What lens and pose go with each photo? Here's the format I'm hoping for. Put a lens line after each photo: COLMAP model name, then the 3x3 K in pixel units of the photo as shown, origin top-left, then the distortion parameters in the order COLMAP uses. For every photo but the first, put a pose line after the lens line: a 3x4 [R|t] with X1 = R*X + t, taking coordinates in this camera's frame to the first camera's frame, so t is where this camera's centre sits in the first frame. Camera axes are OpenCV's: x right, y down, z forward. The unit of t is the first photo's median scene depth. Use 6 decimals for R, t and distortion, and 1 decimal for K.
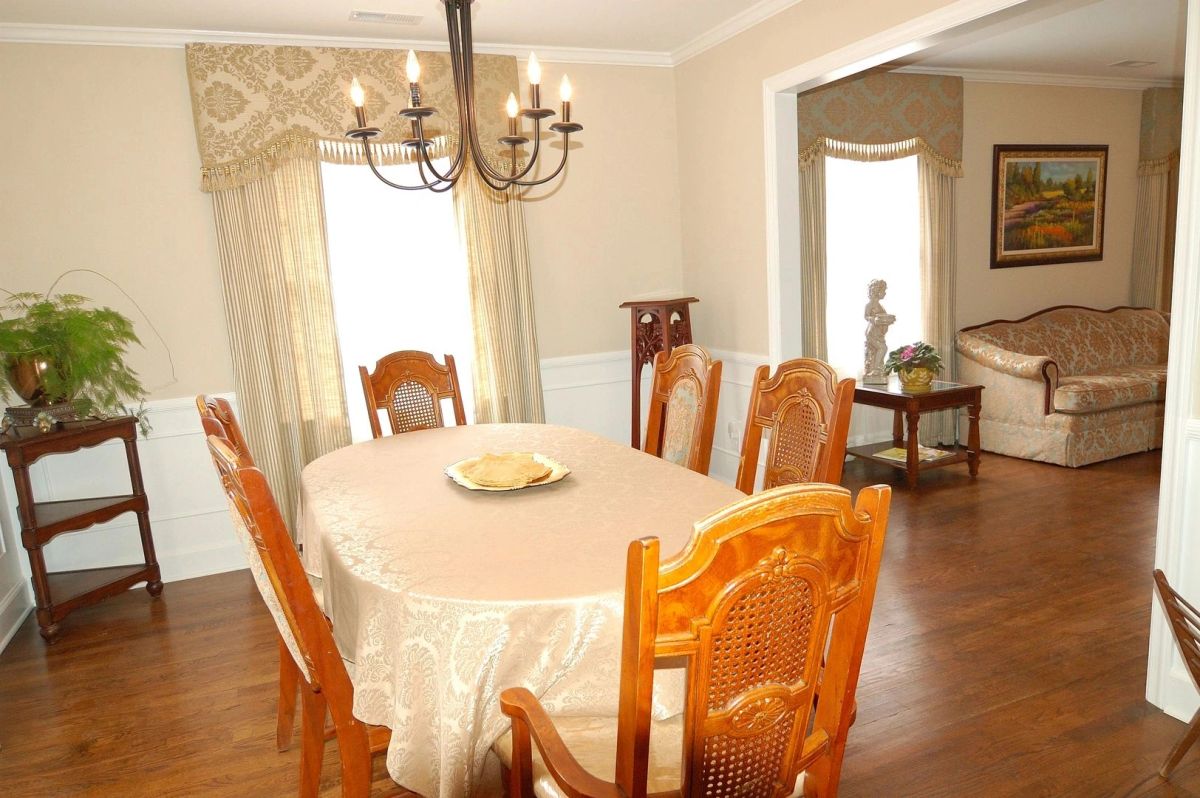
lens RADIAL K [[787.0, 0, 604.9], [0, 787.0, 406.1], [0, 0, 1]] dist [-0.011052, -0.007121]
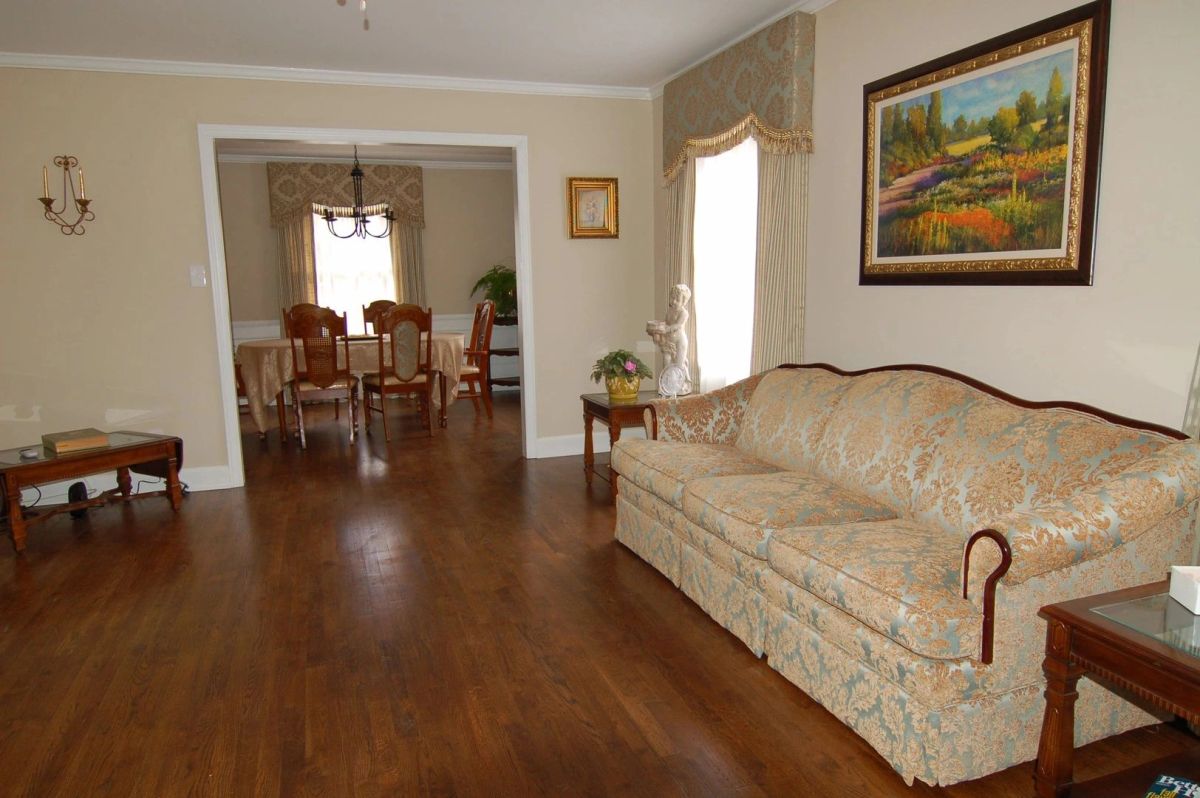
lens RADIAL K [[787.0, 0, 598.1], [0, 787.0, 397.2], [0, 0, 1]] dist [-0.011052, -0.007121]
pose [[-0.039025, 0.214250, -0.975999, 1.464152], [-0.143466, 0.965422, 0.217665, -0.252006], [0.988885, 0.148517, -0.006938, 1.047468]]
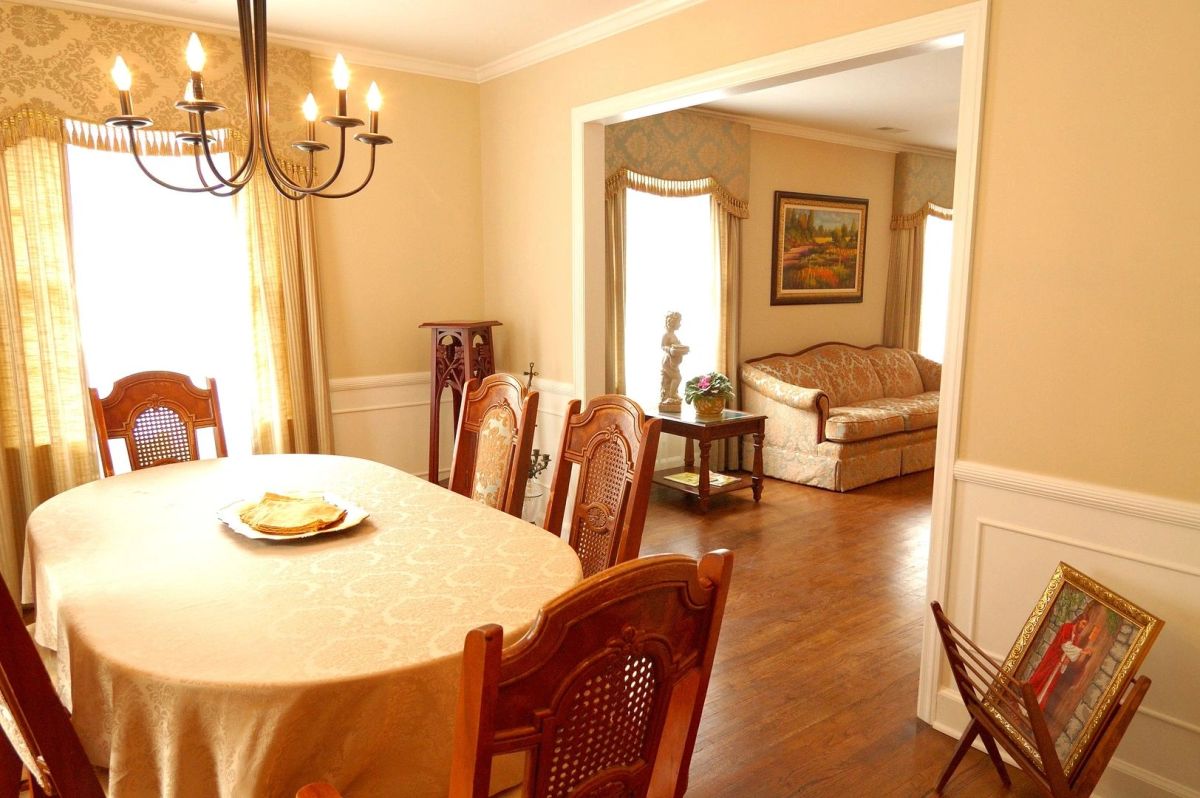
lens RADIAL K [[787.0, 0, 601.6], [0, 787.0, 408.4], [0, 0, 1]] dist [-0.011052, -0.007121]
pose [[0.965400, 0.018620, 0.260109, -0.013547], [-0.014729, 0.999749, -0.016904, -0.015352], [-0.260359, 0.012488, 0.965431, 0.026196]]
